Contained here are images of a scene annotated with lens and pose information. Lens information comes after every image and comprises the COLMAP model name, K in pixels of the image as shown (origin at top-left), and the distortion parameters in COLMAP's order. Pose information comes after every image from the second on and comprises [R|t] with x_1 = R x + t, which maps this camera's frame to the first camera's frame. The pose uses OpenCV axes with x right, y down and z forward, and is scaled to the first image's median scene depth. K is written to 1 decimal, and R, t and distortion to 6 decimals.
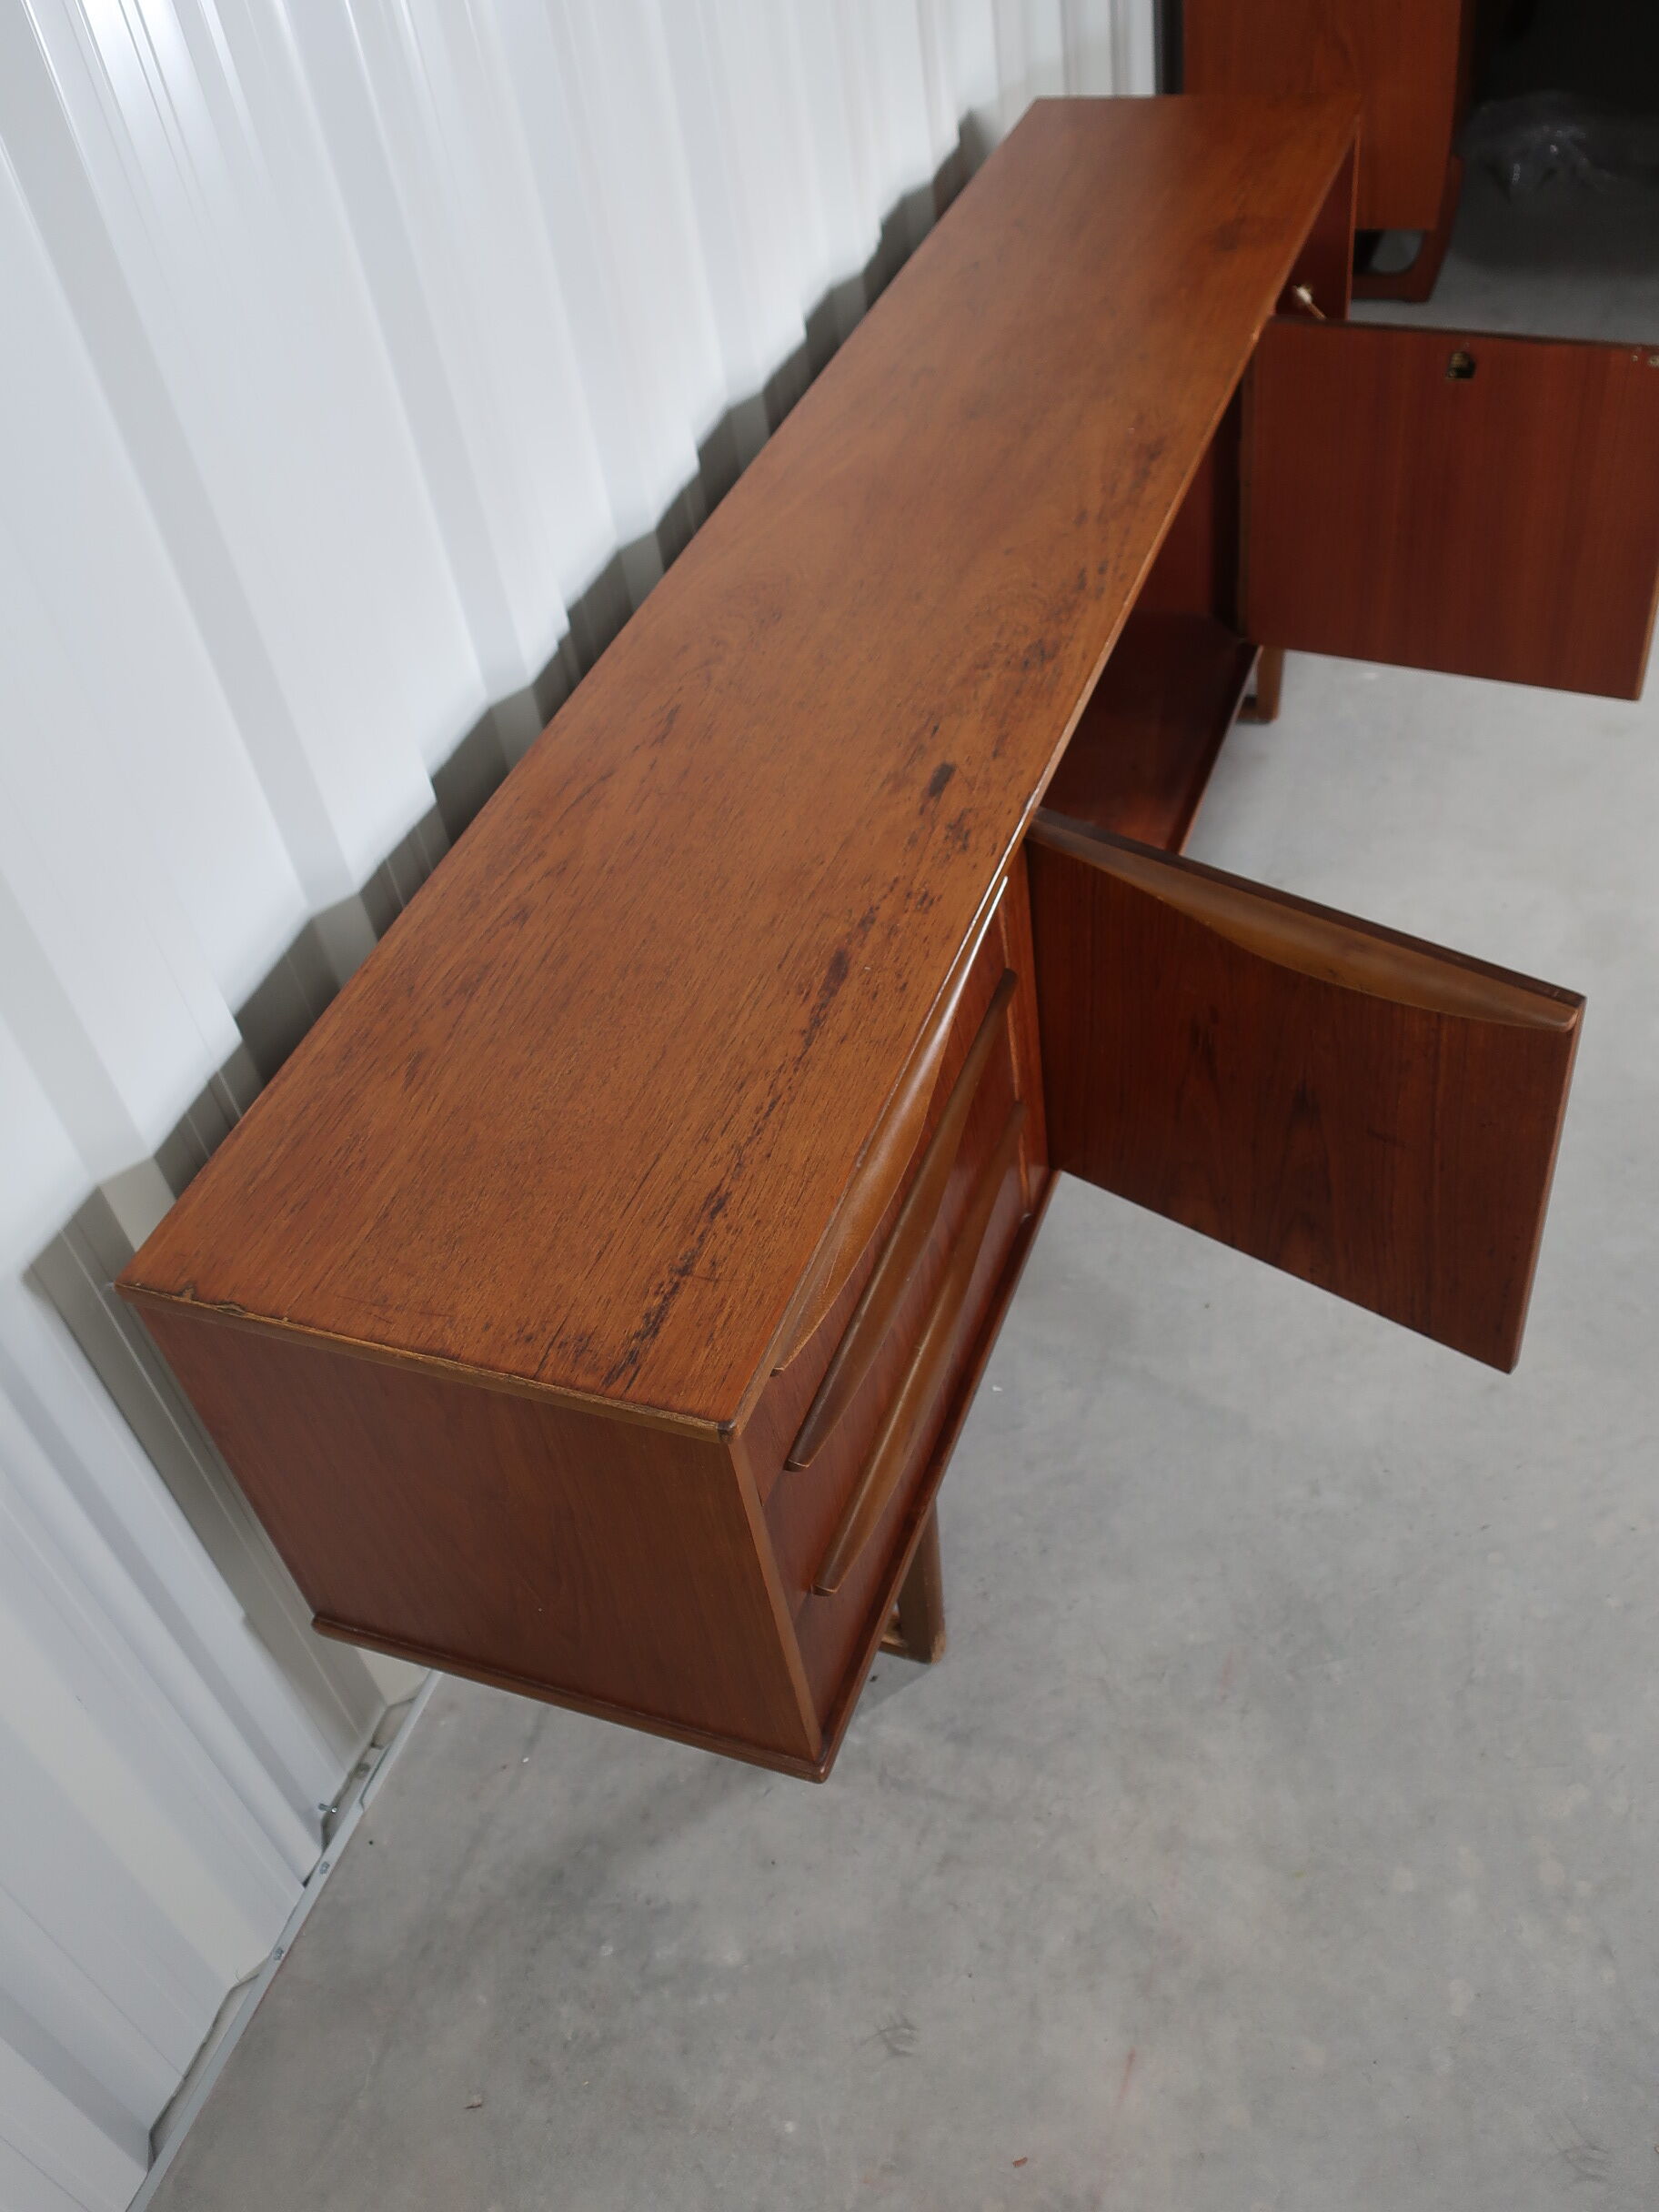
lens RADIAL K [[1989.6, 0, 826.2], [0, 1989.6, 1118.4], [0, 0, 1]] dist [0.008473, -0.002541]
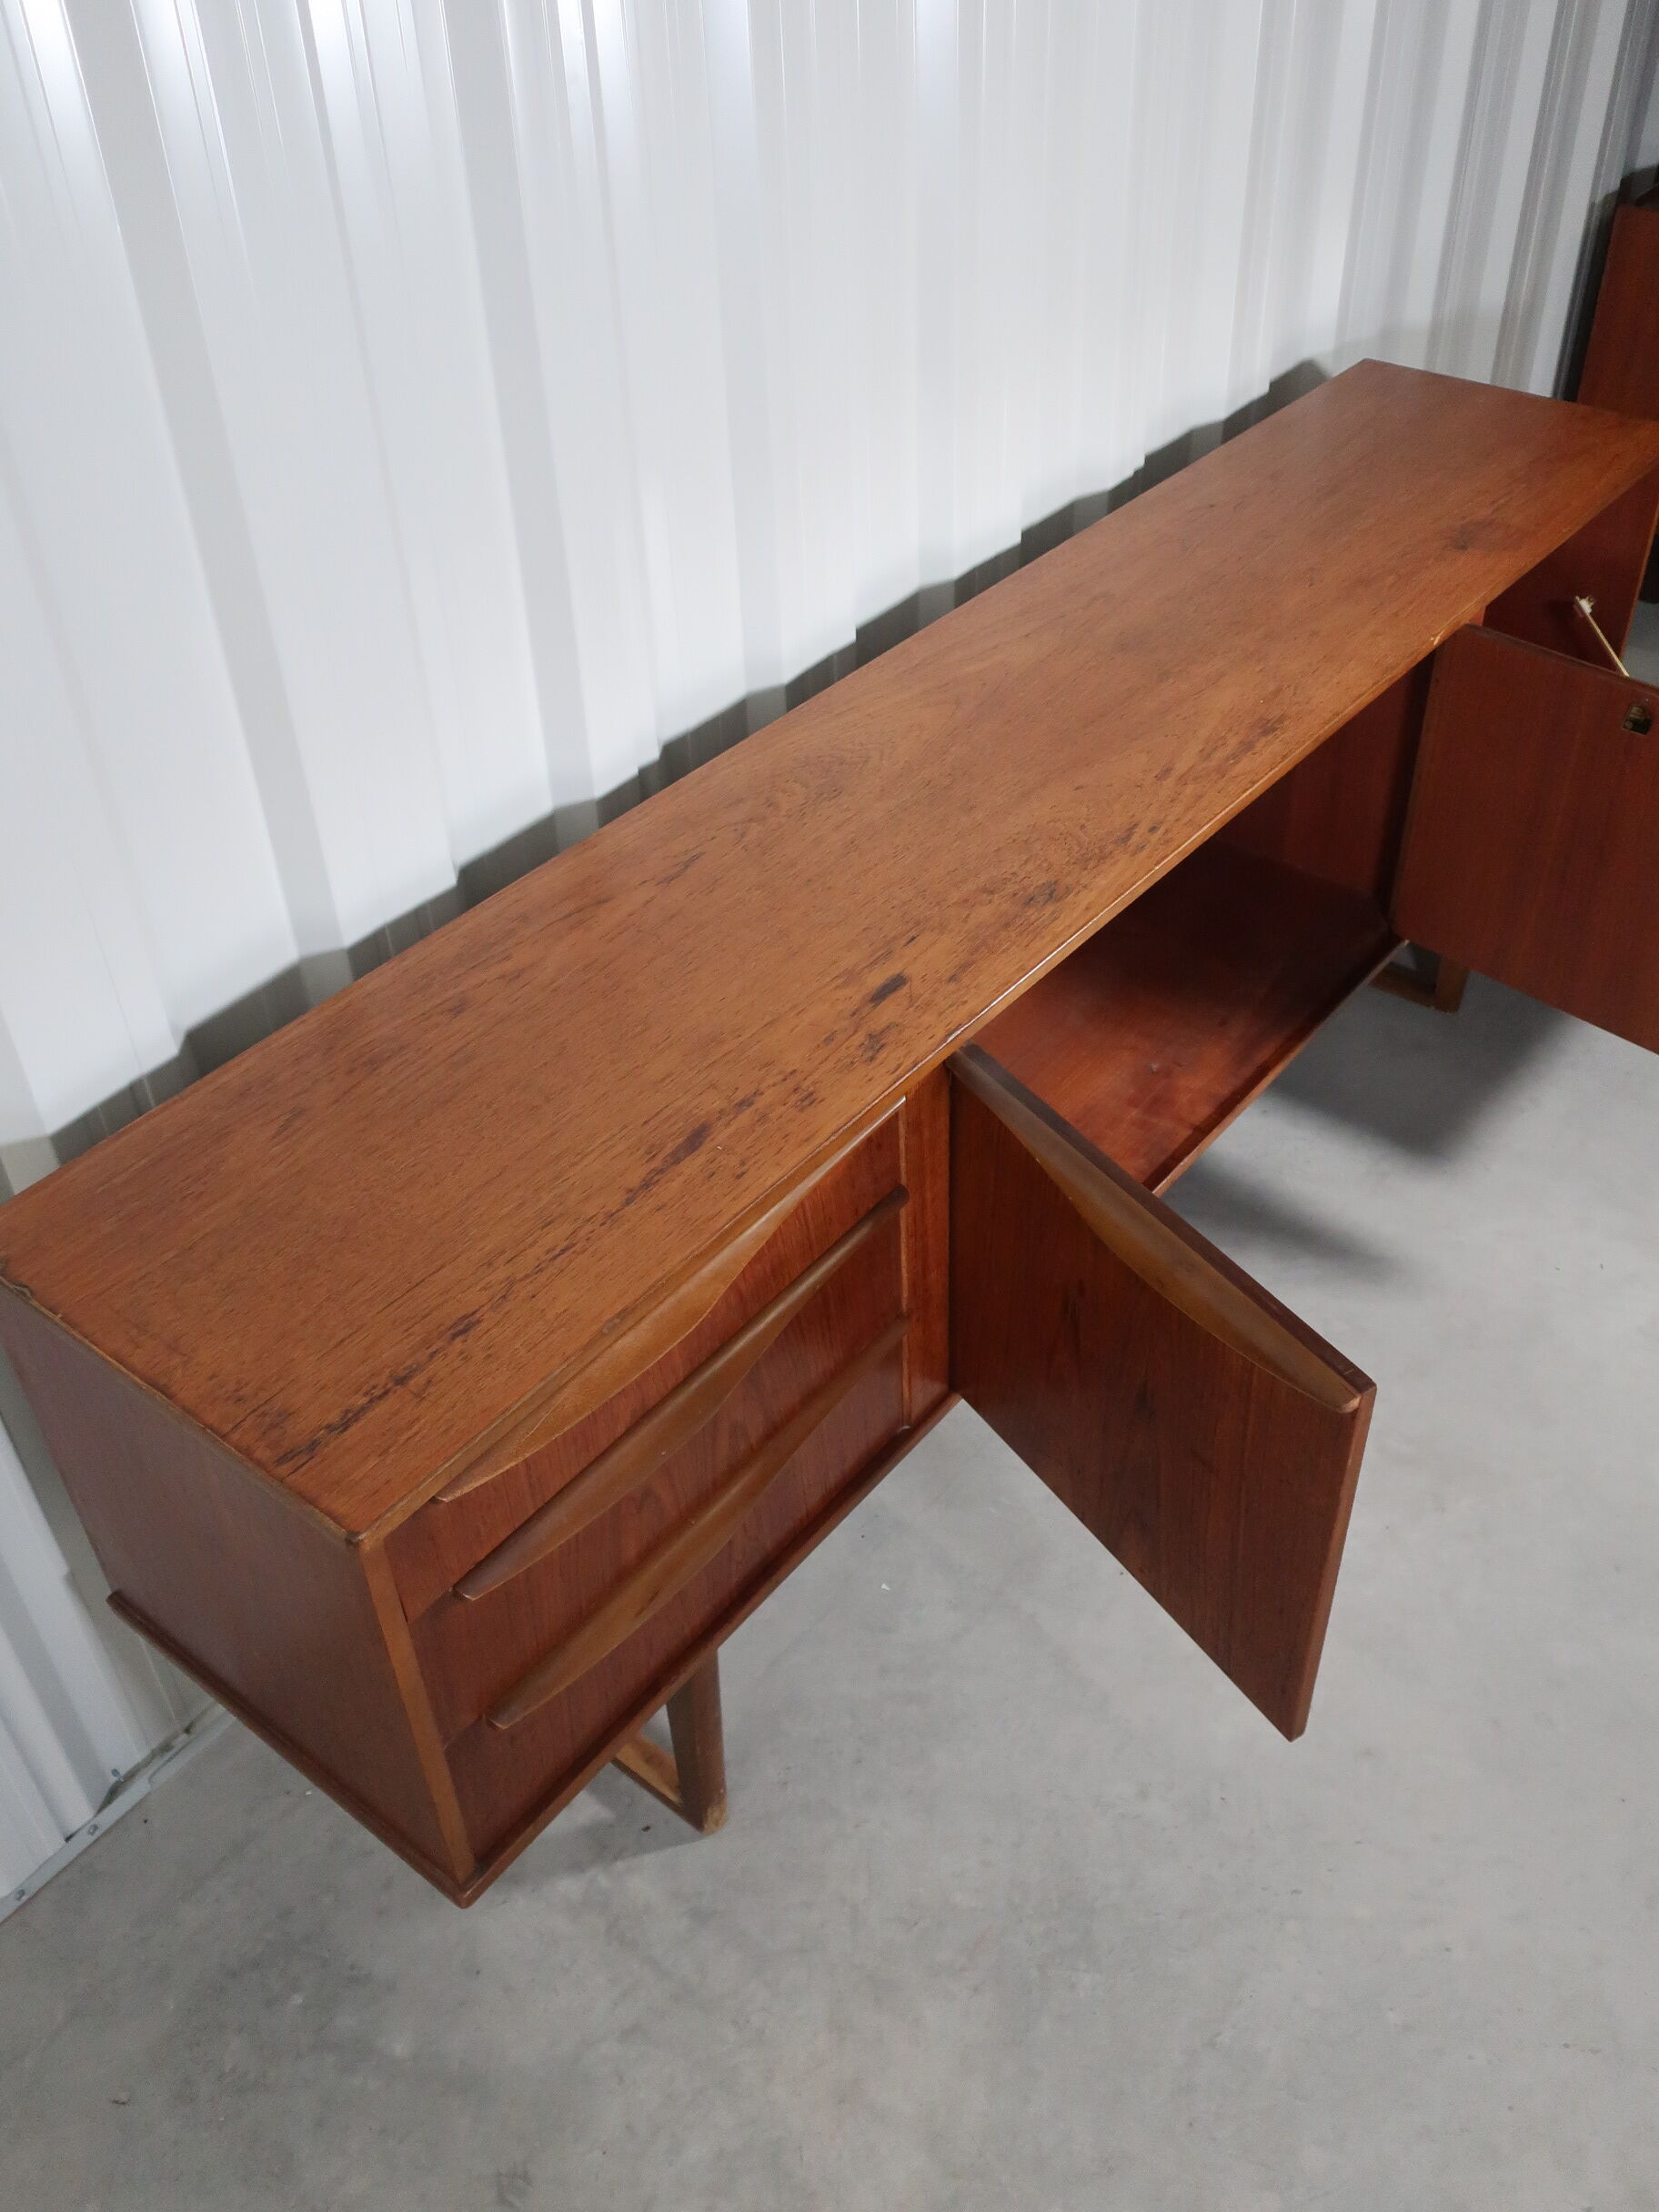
lens RADIAL K [[1989.6, 0, 823.1], [0, 1989.6, 1099.7], [0, 0, 1]] dist [0.008473, -0.002541]
pose [[0.945597, 0.269494, -0.182262, 0.219238], [-0.280298, 0.959242, -0.035876, -0.067714], [0.165165, 0.085012, 0.982595, 0.000491]]
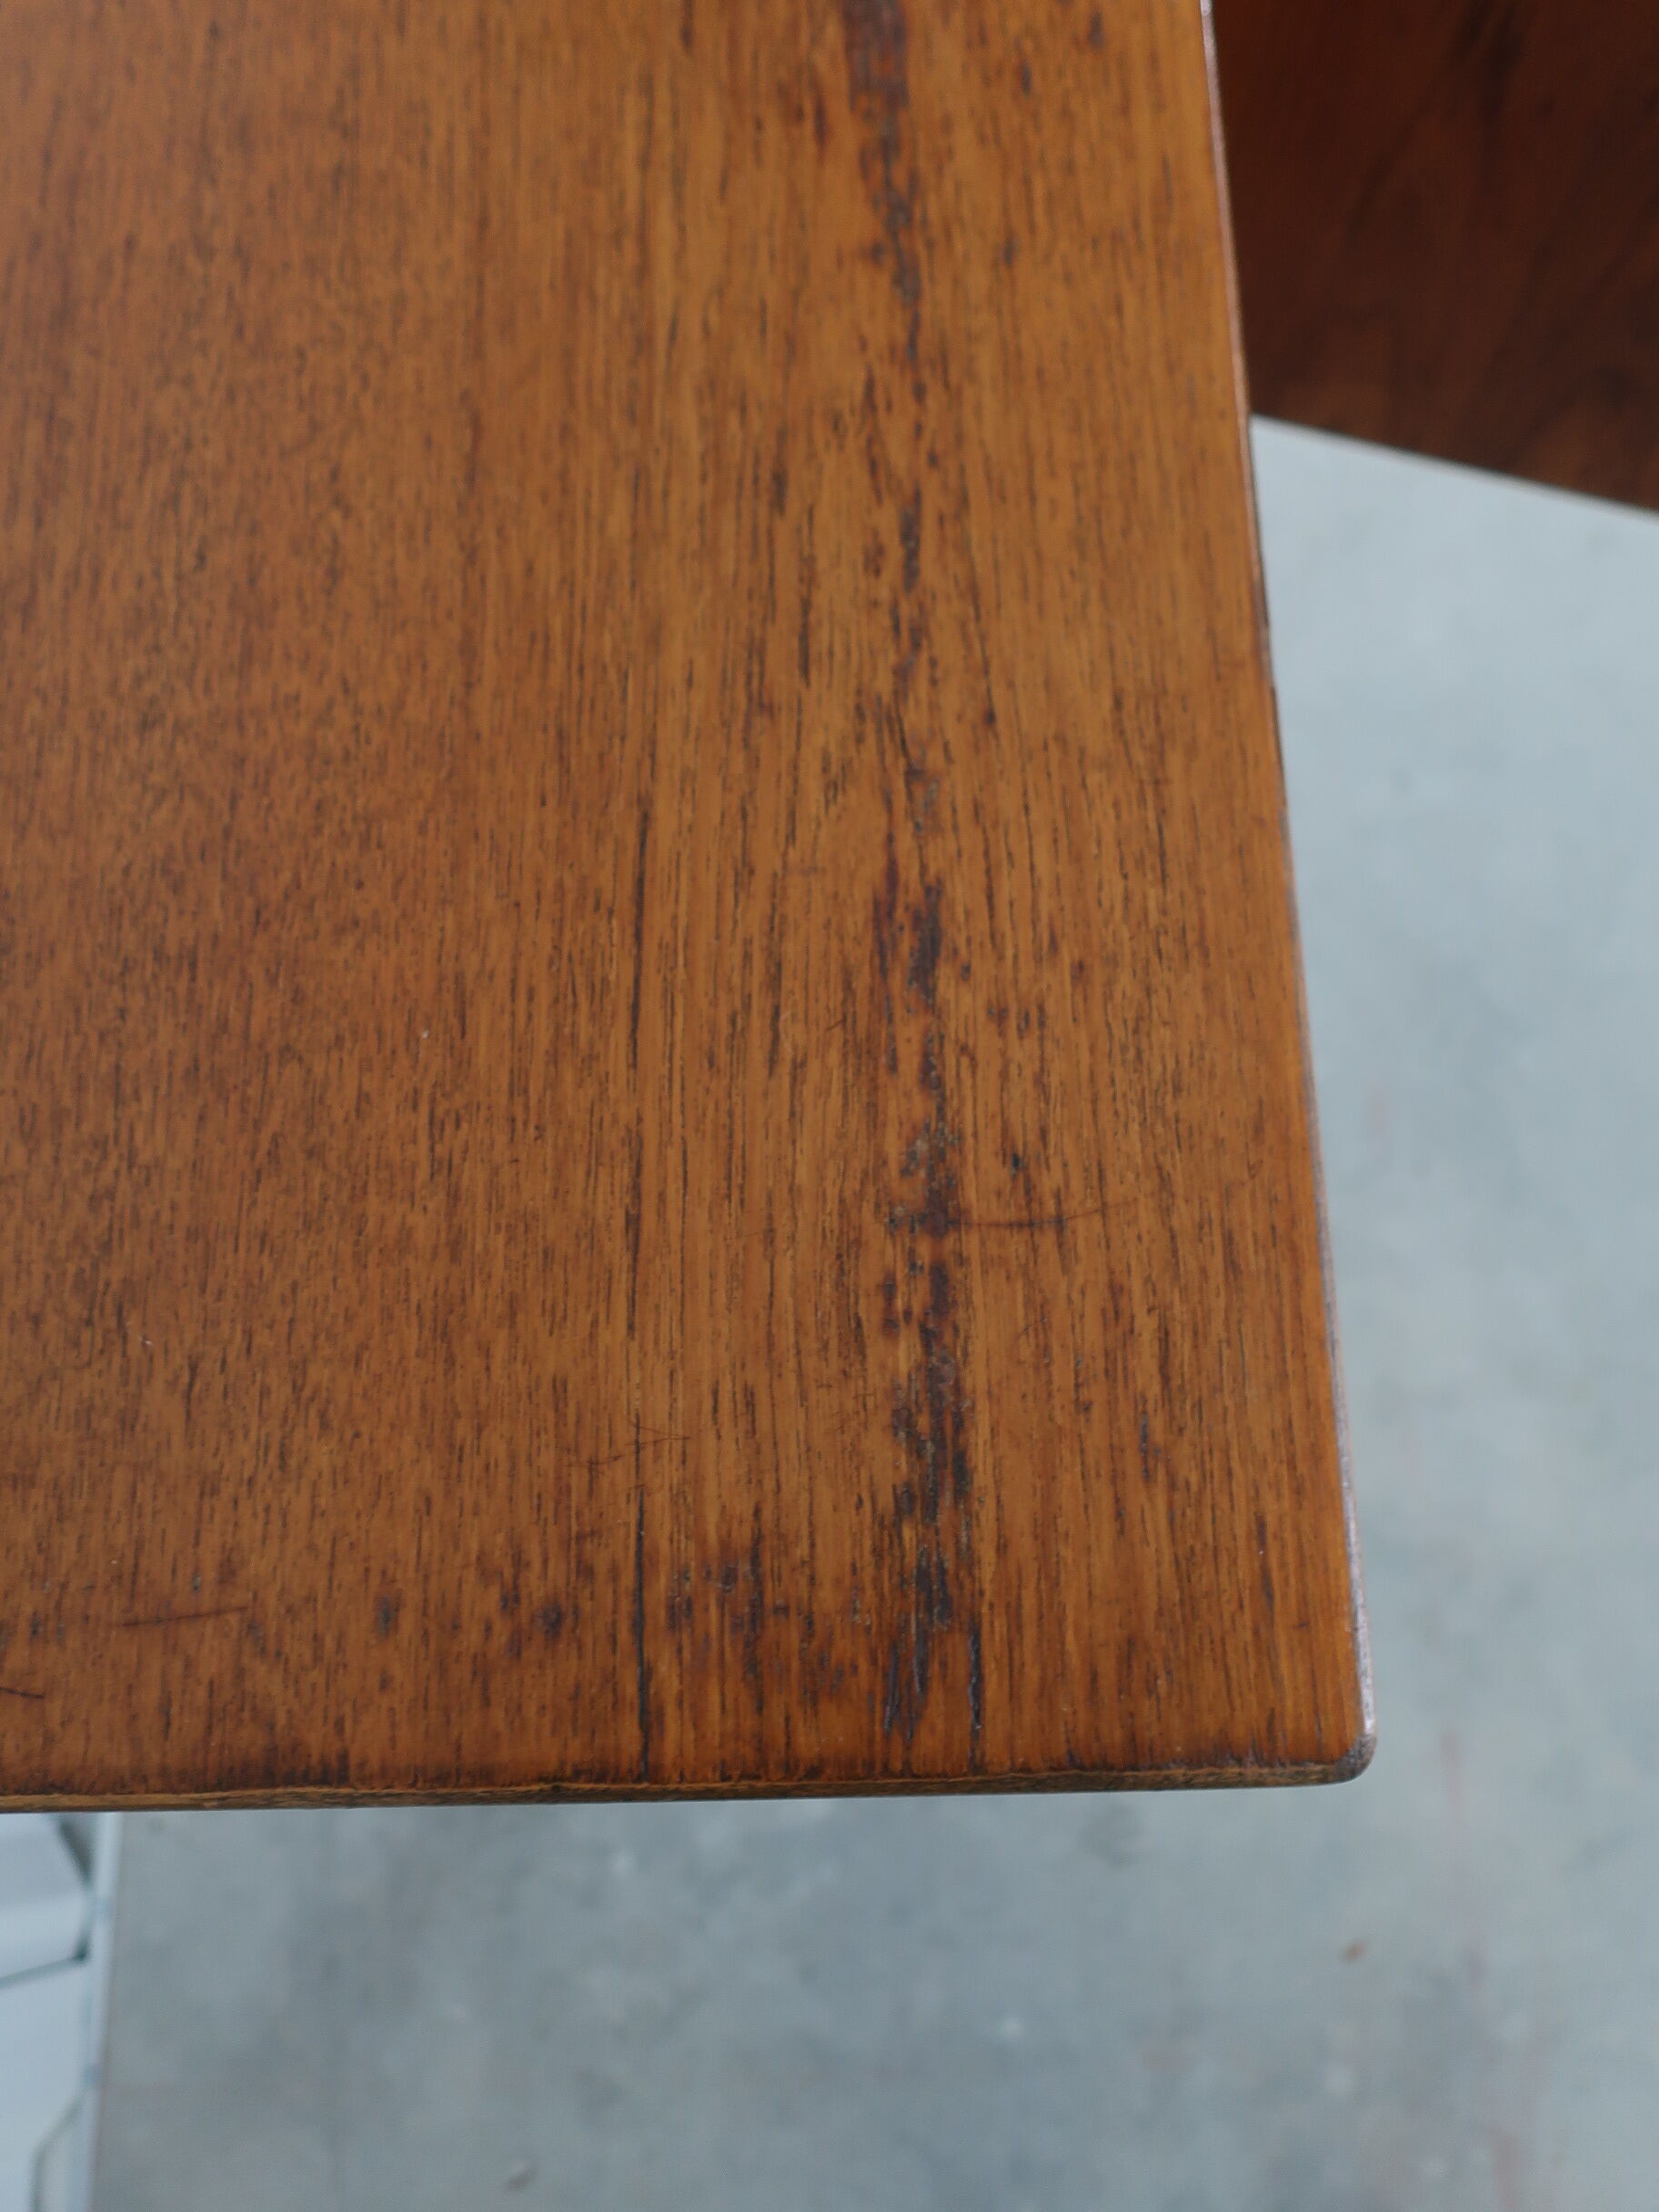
lens RADIAL K [[1989.6, 0, 846.8], [0, 1989.6, 1114.1], [0, 0, 1]] dist [0.008473, -0.002541]
pose [[0.921705, -0.320954, 0.217827, -0.111700], [0.188516, 0.861433, 0.471587, -0.064956], [-0.339001, -0.393600, 0.854492, 0.568819]]
